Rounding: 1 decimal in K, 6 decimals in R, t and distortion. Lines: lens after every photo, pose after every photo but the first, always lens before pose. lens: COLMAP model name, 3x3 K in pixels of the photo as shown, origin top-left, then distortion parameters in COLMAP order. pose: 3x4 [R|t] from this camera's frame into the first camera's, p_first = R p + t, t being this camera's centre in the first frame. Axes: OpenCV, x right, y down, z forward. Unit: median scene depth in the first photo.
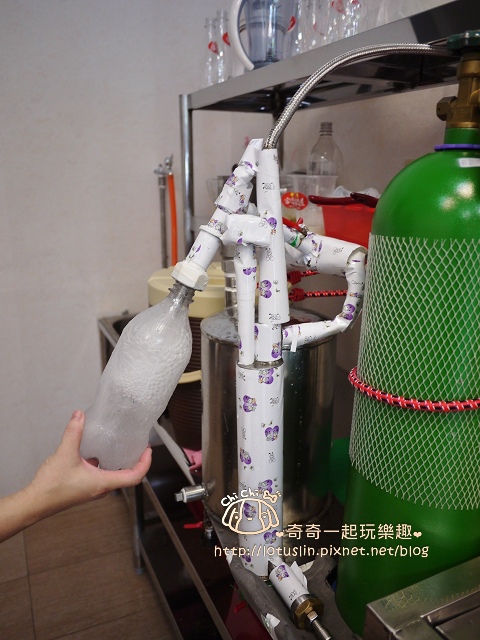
lens RADIAL K [[527.0, 0, 237.4], [0, 527.0, 314.4], [0, 0, 1]] dist [-0.037760, -0.003179]
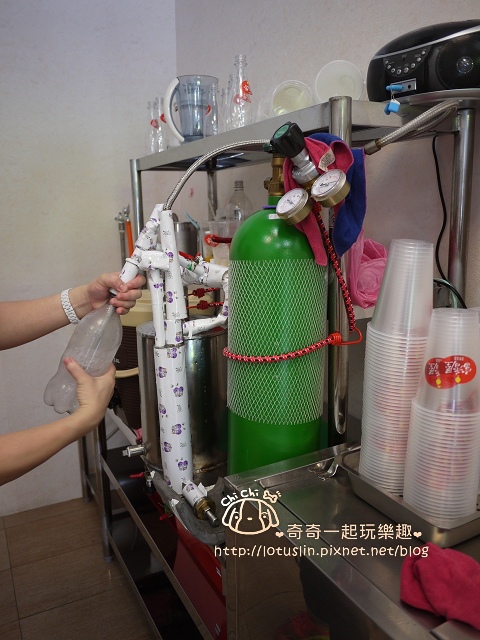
lens RADIAL K [[527.0, 0, 238.8], [0, 527.0, 315.2], [0, 0, 1]] dist [-0.037760, -0.003179]
pose [[0.998321, -0.034895, 0.046241, 0.174689], [0.038069, 0.996845, -0.069647, 0.115579], [-0.043665, 0.071290, 0.996499, -0.538972]]
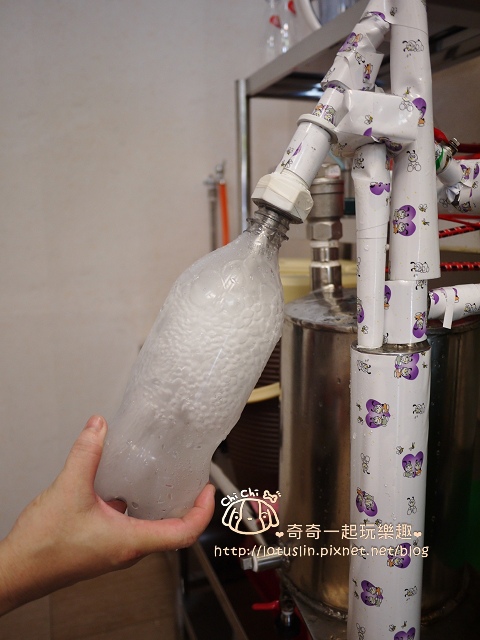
lens RADIAL K [[527.0, 0, 234.2], [0, 527.0, 318.5], [0, 0, 1]] dist [-0.037760, -0.003179]
pose [[0.996287, -0.002114, -0.086063, -0.085472], [-0.005214, 0.996382, -0.084833, 0.109512], [0.085931, 0.084966, 0.992671, 0.366526]]
